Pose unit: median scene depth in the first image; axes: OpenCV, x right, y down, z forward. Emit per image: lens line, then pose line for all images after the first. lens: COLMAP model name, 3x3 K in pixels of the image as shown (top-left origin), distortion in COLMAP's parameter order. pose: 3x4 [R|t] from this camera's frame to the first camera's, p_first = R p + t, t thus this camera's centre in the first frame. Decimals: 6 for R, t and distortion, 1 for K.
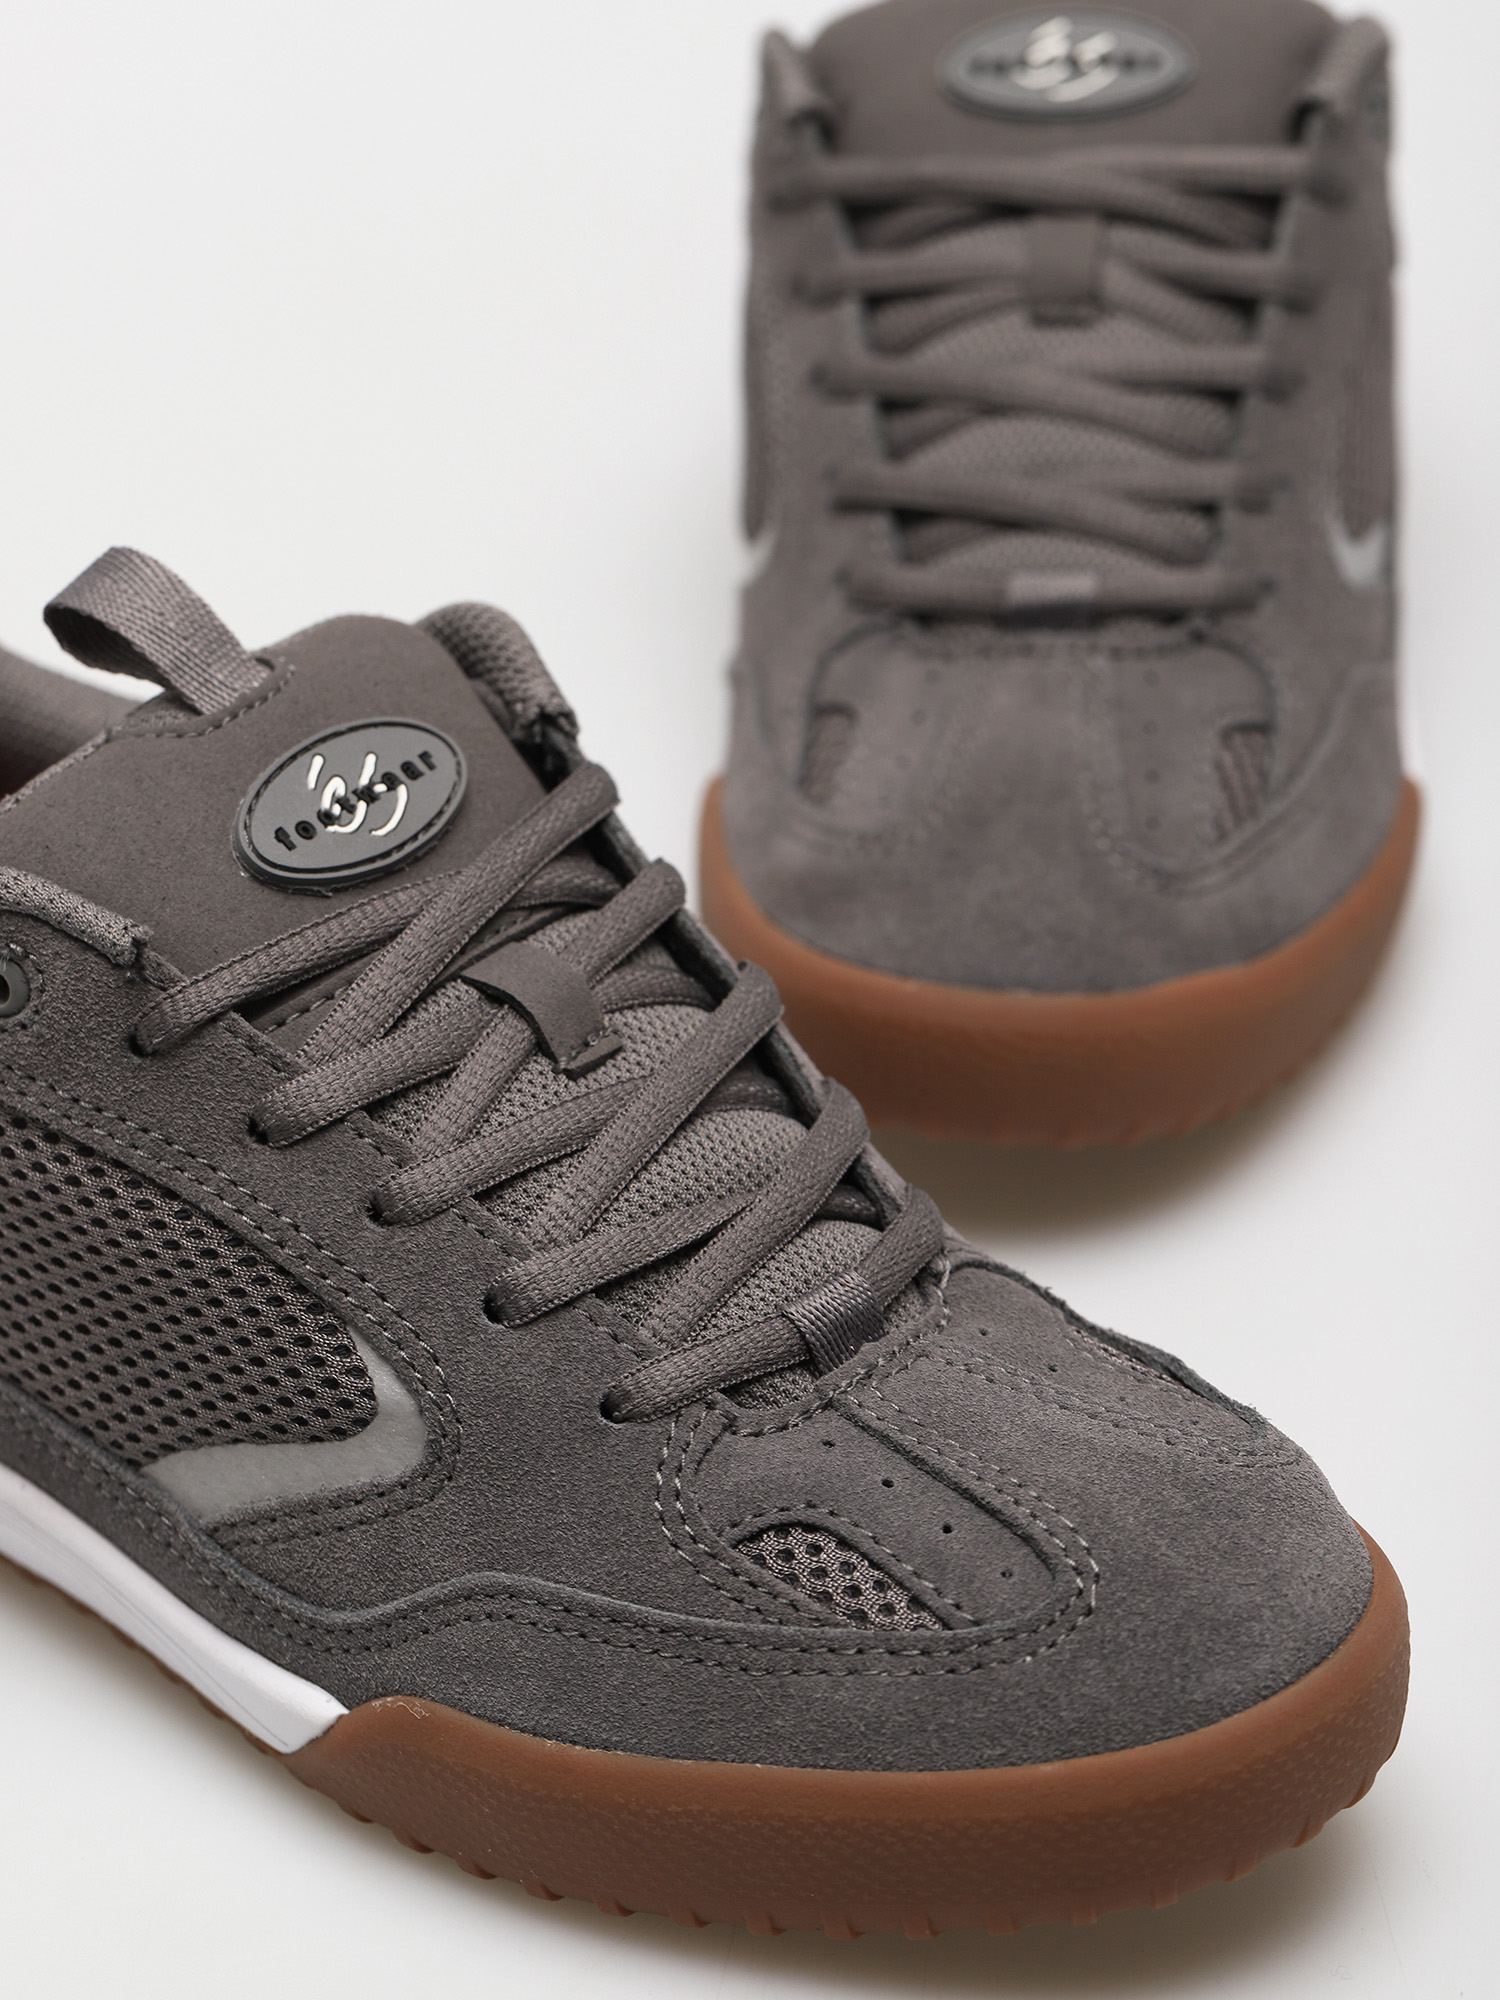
lens RADIAL K [[5599.7, 0, 750.0], [0, 5599.7, 1000.0], [0, 0, 1]] dist [-0.069153, 0.505648]
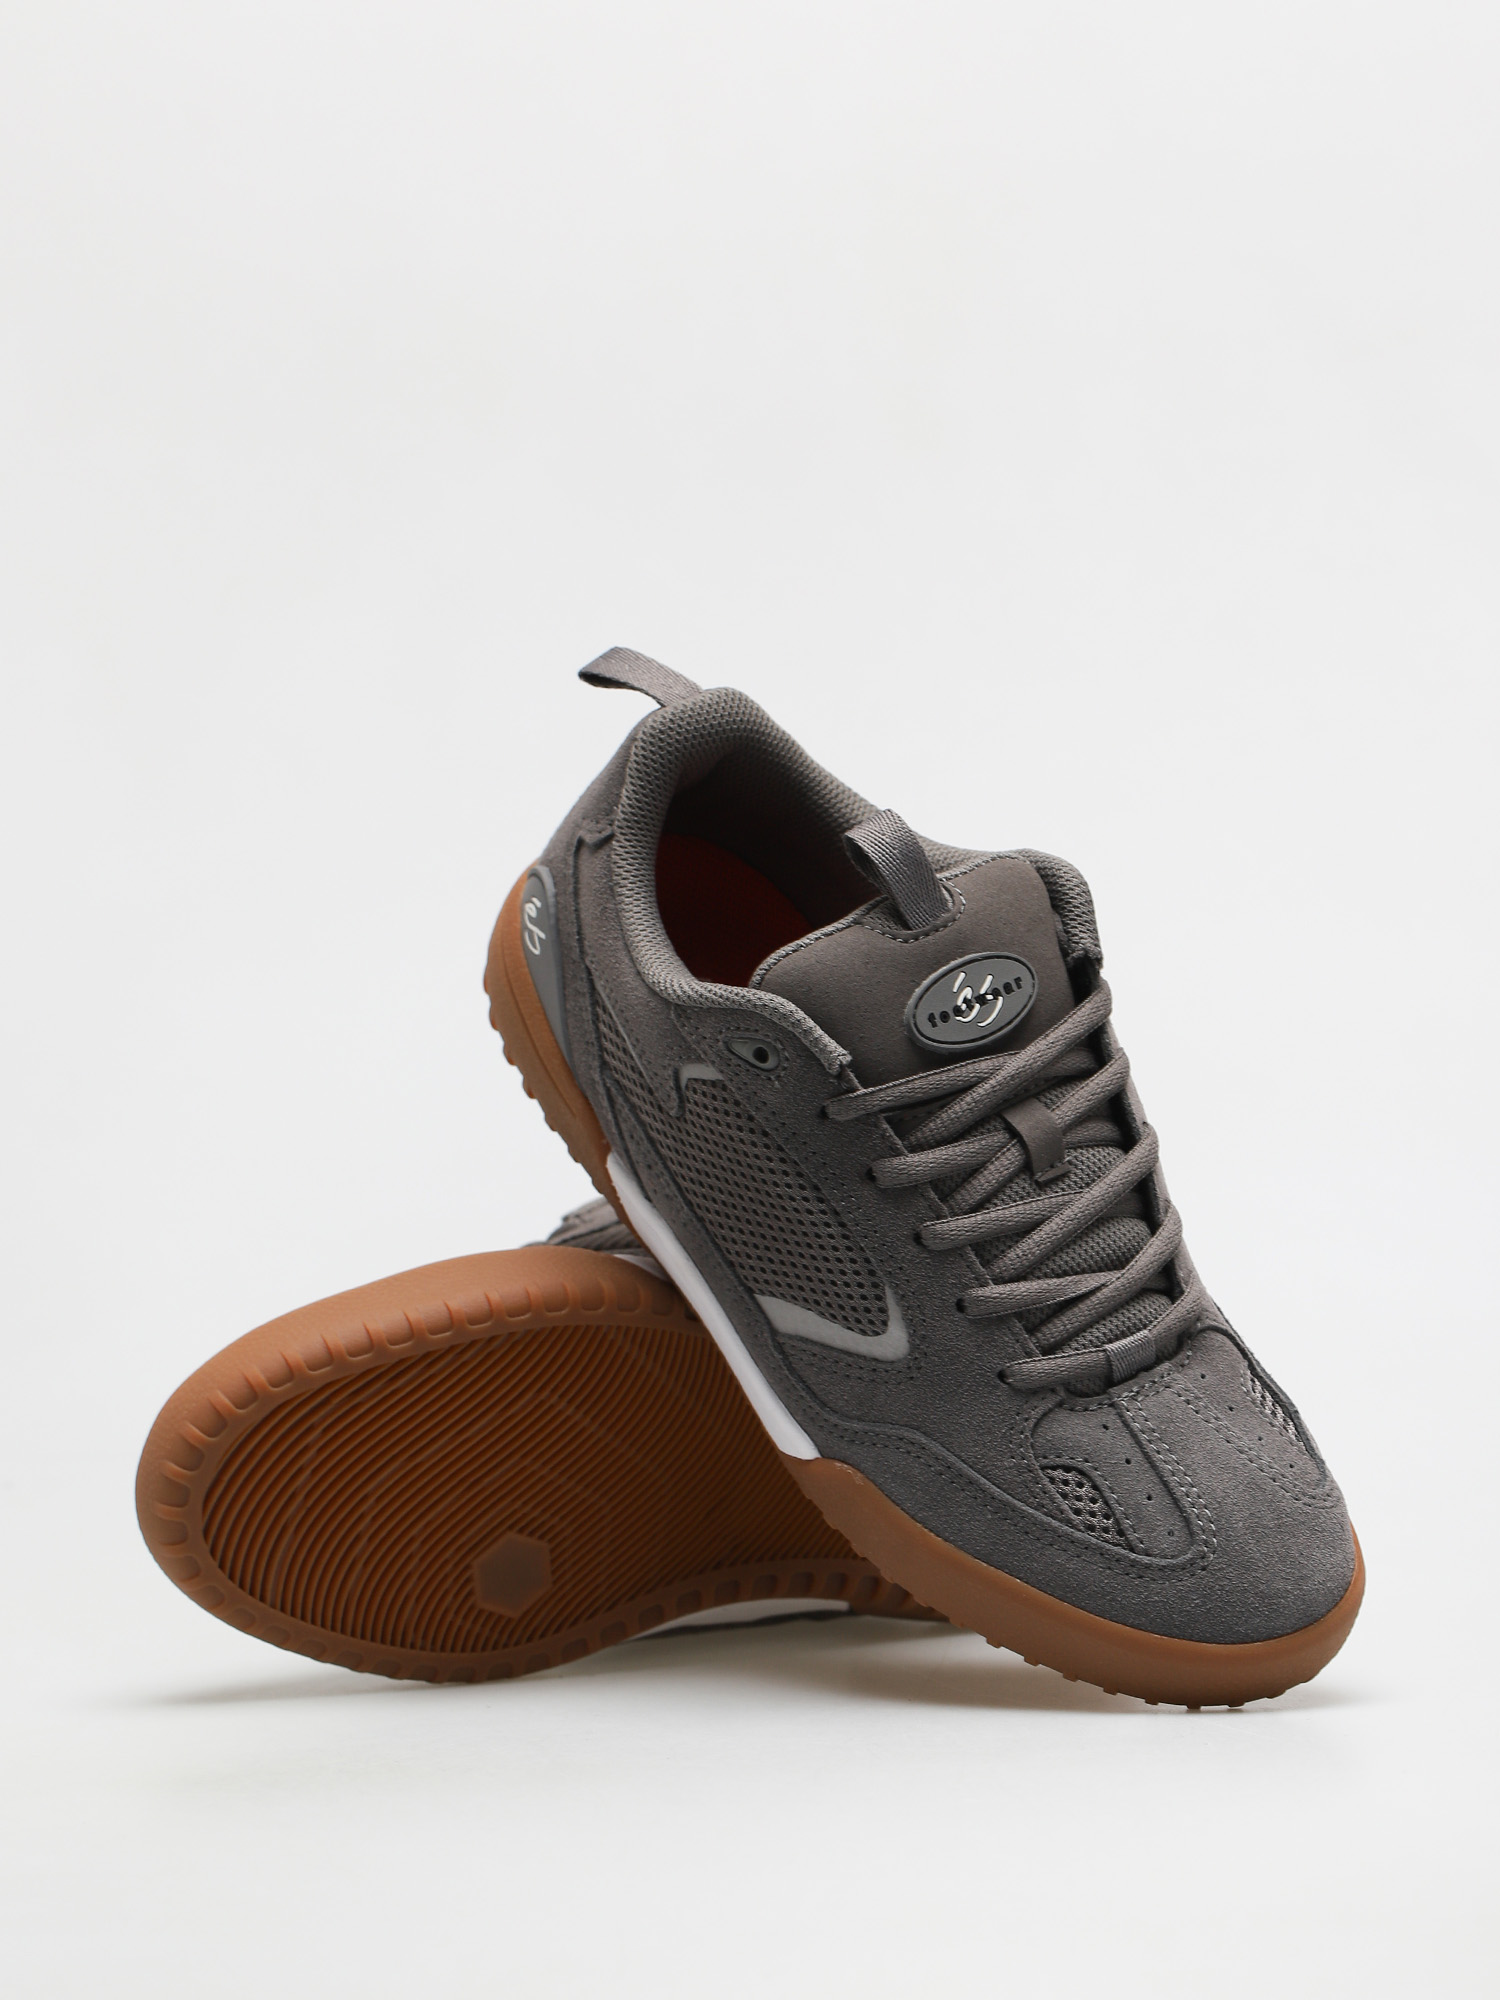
lens RADIAL K [[5599.7, 0, 750.0], [0, 5599.7, 1000.0], [0, 0, 1]] dist [-0.069153, 0.505648]
pose [[0.949300, 0.314065, 0.013866, -0.171160], [-0.305568, 0.911457, 0.275453, -0.535710], [0.073871, -0.265725, 0.961214, -0.797031]]
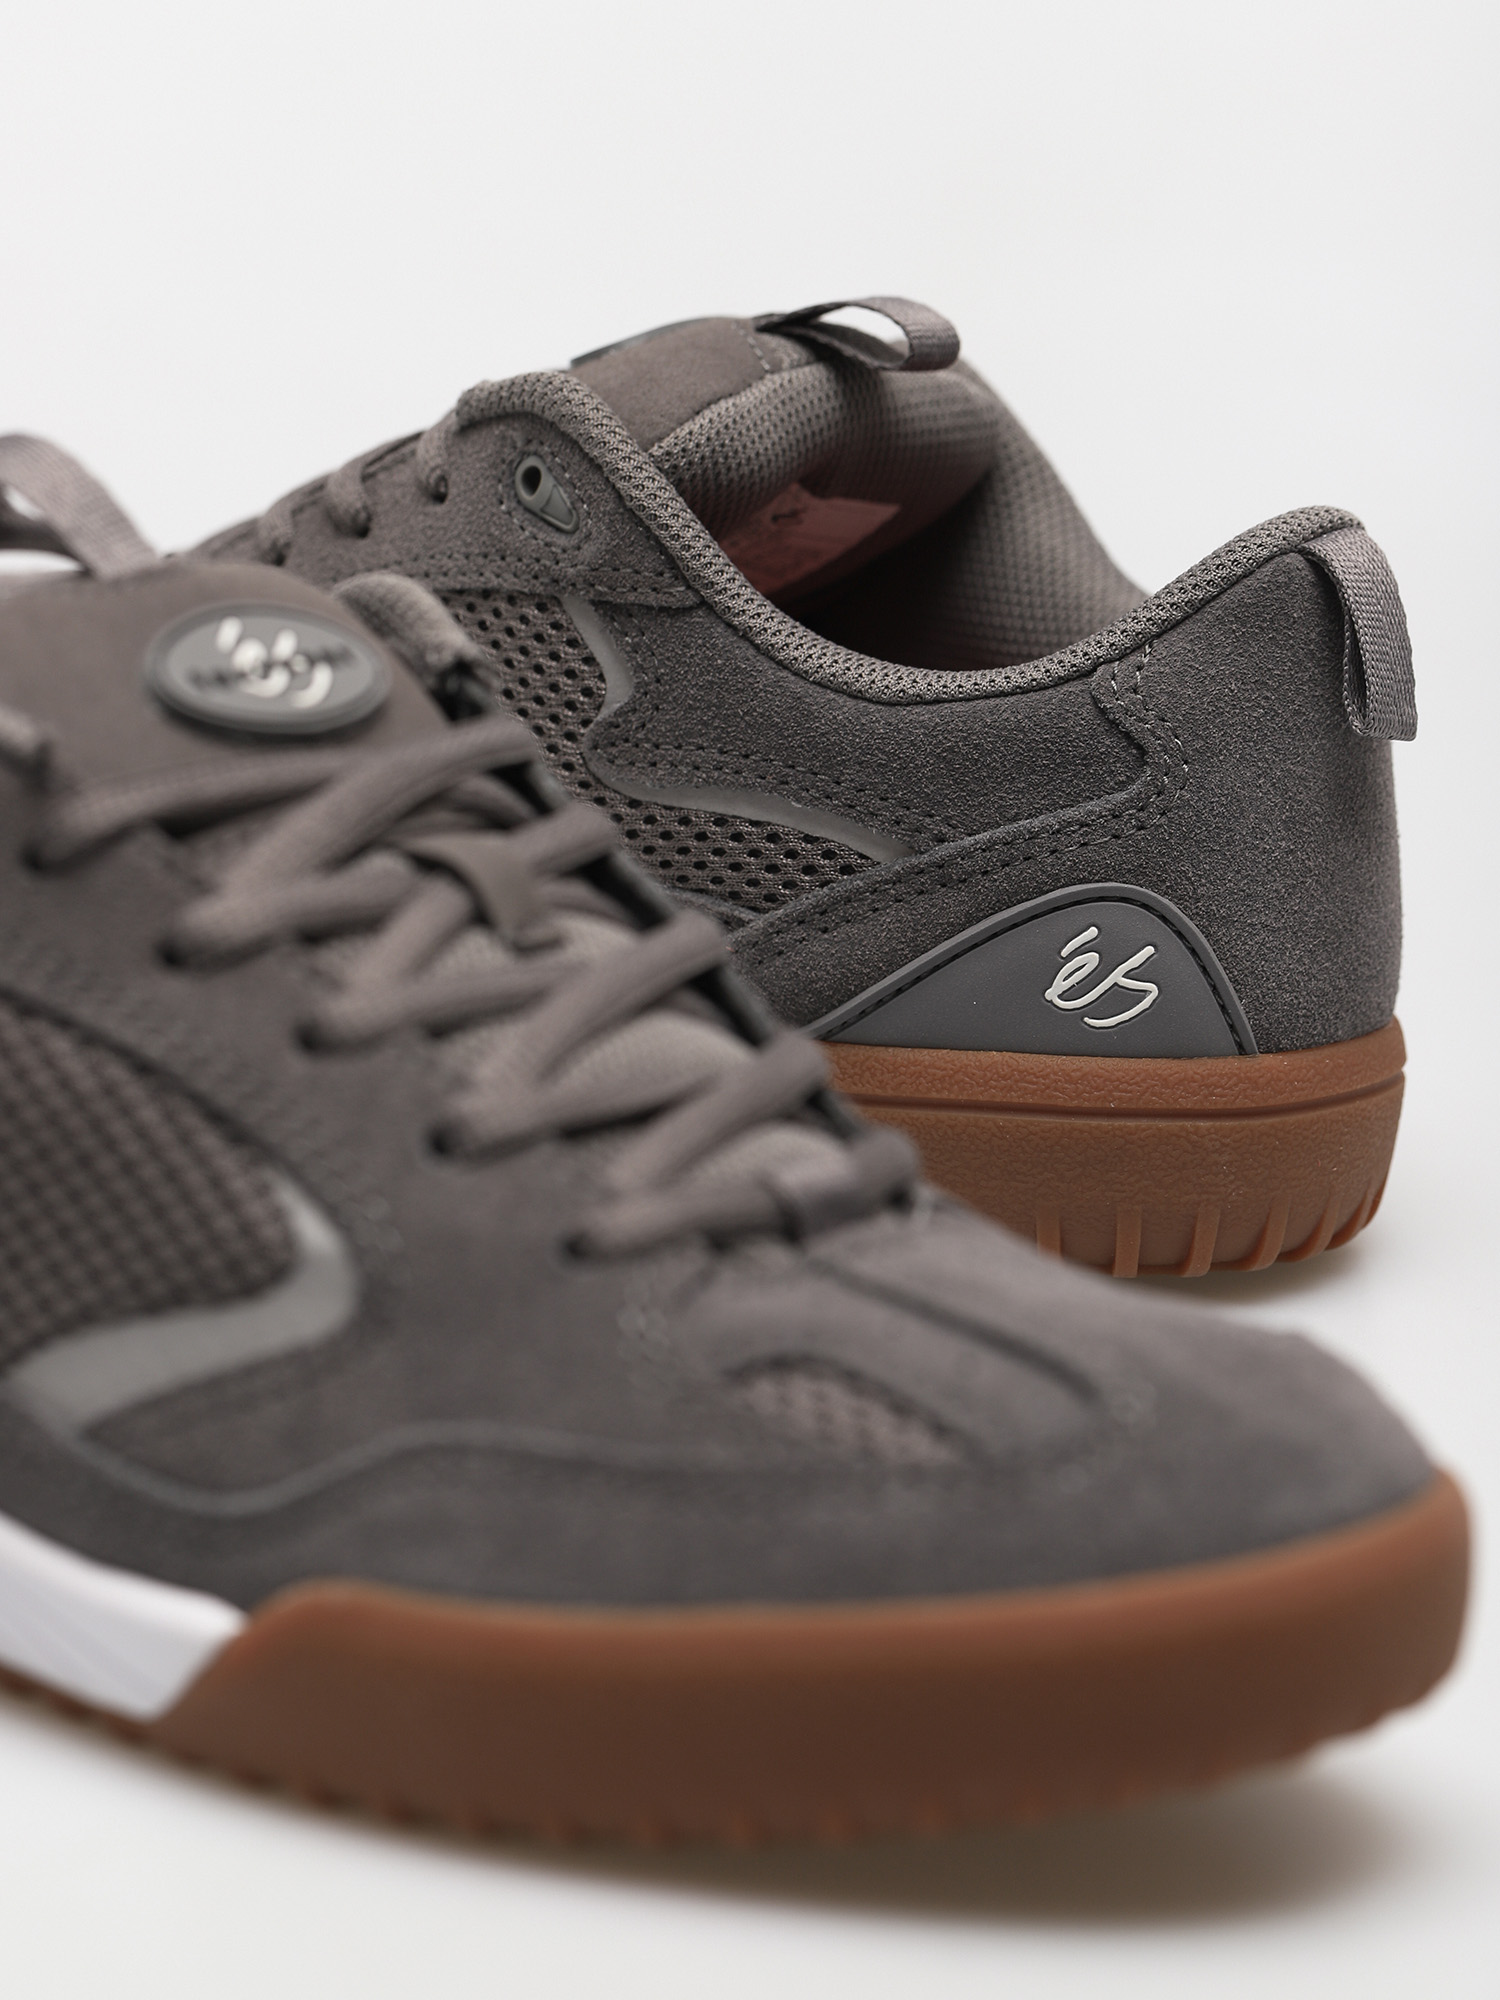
lens RADIAL K [[5599.7, 0, 750.0], [0, 5599.7, 1000.0], [0, 0, 1]] dist [-0.069153, 0.505648]
pose [[0.993688, 0.039698, 0.104917, -0.089196], [-0.007767, 0.957391, -0.288691, 0.283543], [-0.111907, 0.286054, 0.951656, 0.151598]]
